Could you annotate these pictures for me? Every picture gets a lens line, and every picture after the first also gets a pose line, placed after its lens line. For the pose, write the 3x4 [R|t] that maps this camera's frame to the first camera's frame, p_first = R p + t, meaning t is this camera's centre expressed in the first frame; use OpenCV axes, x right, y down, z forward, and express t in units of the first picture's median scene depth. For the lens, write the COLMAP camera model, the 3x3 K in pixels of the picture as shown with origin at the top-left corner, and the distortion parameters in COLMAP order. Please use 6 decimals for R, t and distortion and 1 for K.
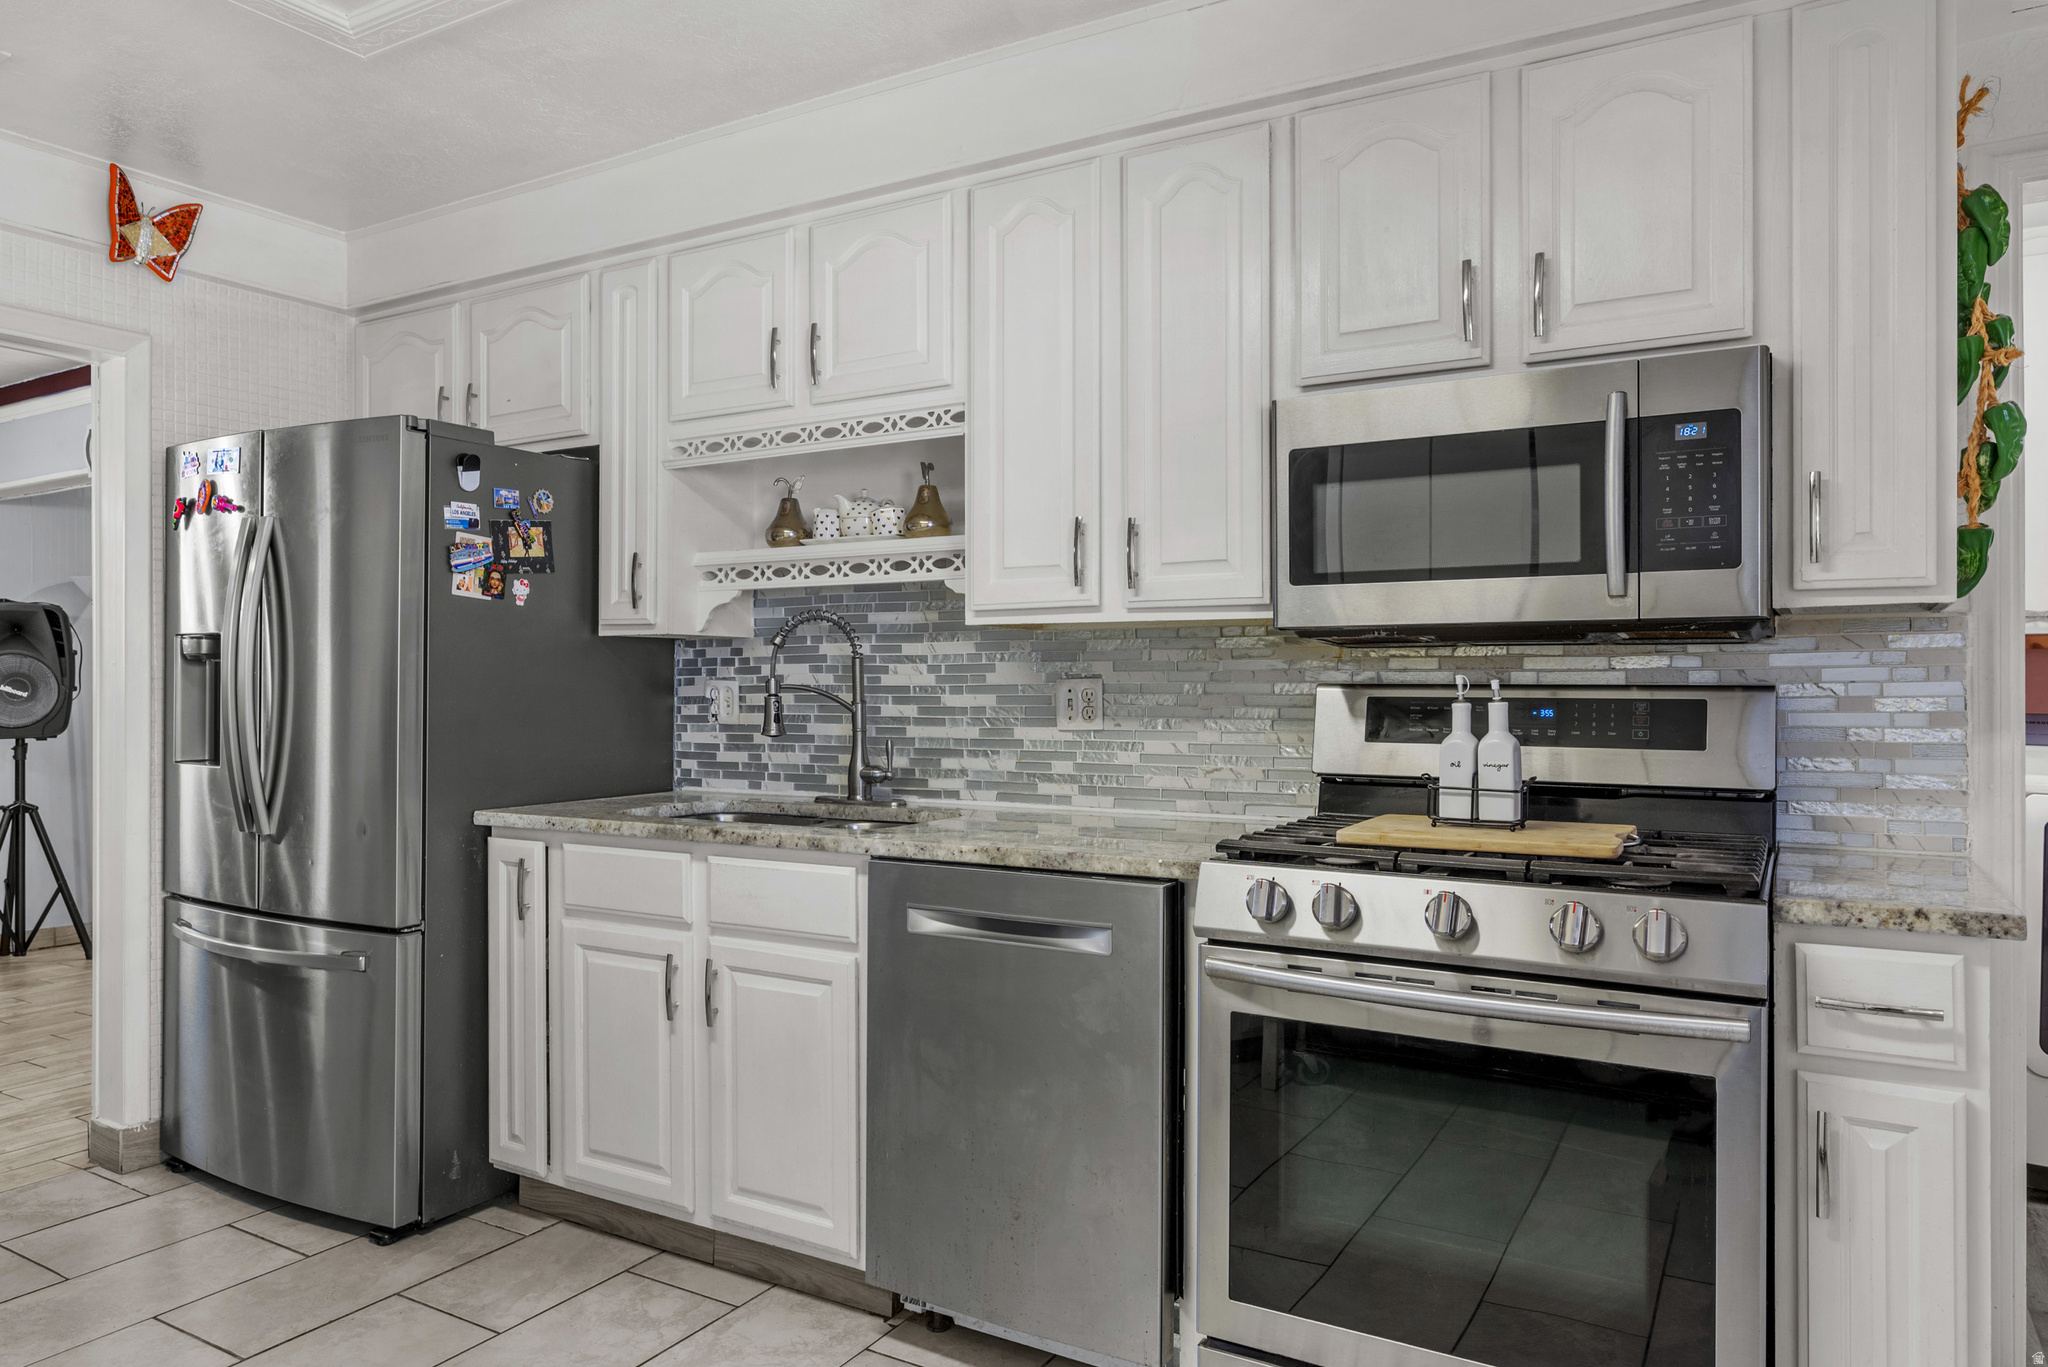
lens RADIAL K [[1329.3, 0, 1025.8], [0, 1329.3, 684.9], [0, 0, 1]] dist [-0.002015, 0.001011]
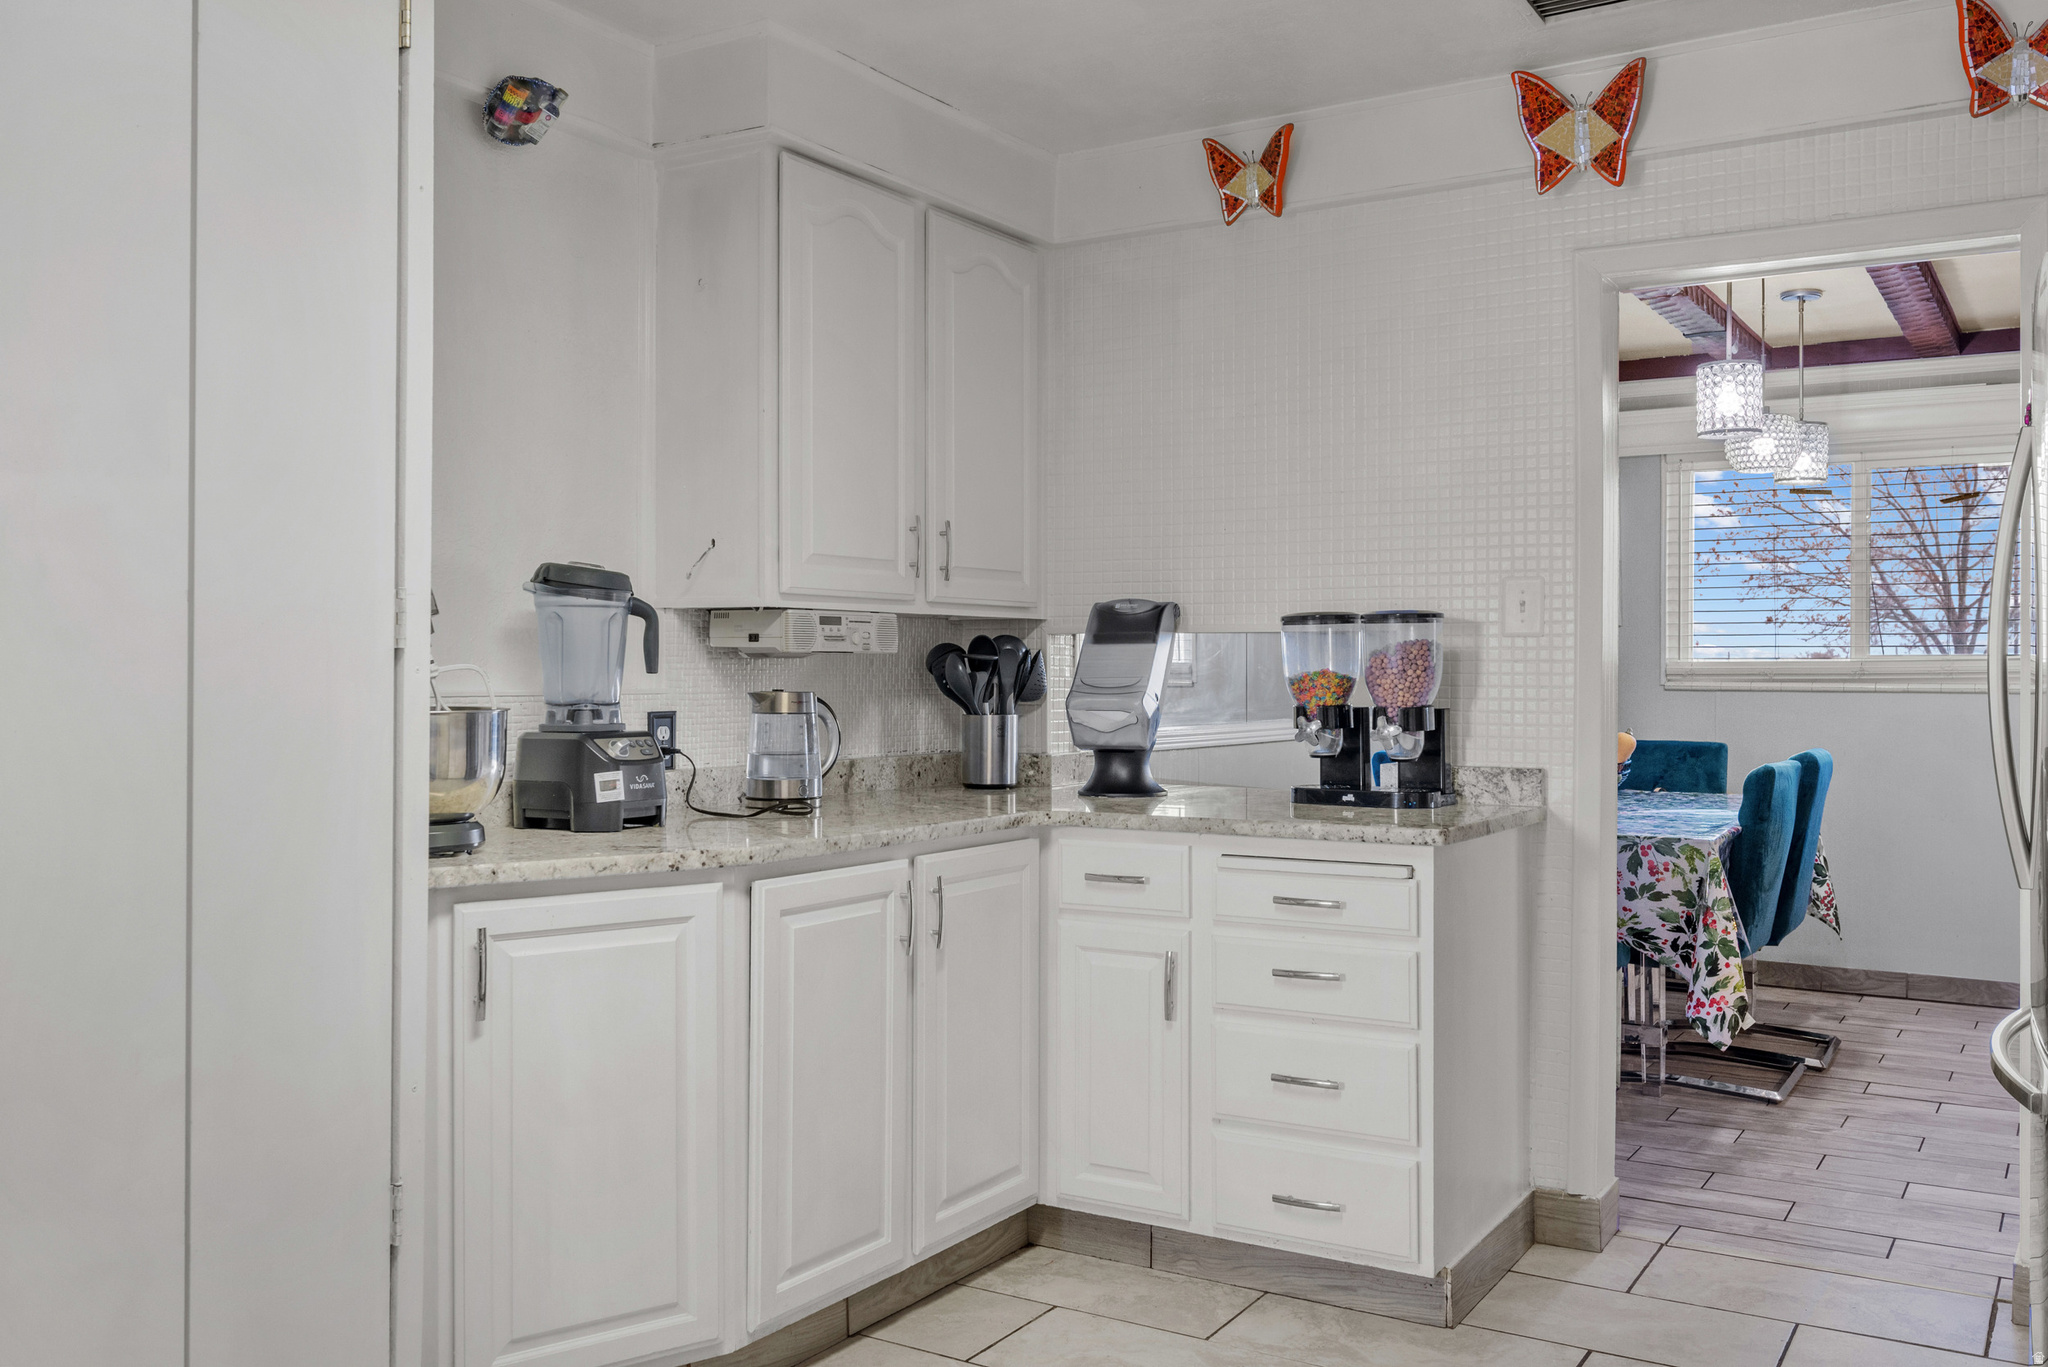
lens RADIAL K [[1731.3, 0, 1021.5], [0, 1731.3, 661.3], [0, 0, 1]] dist [-0.003670, -0.003943]
pose [[-0.022606, -0.001877, -0.999743, 0.358199], [-0.003914, 0.999991, -0.001789, -0.002164], [0.999737, 0.003872, -0.022613, 0.532250]]
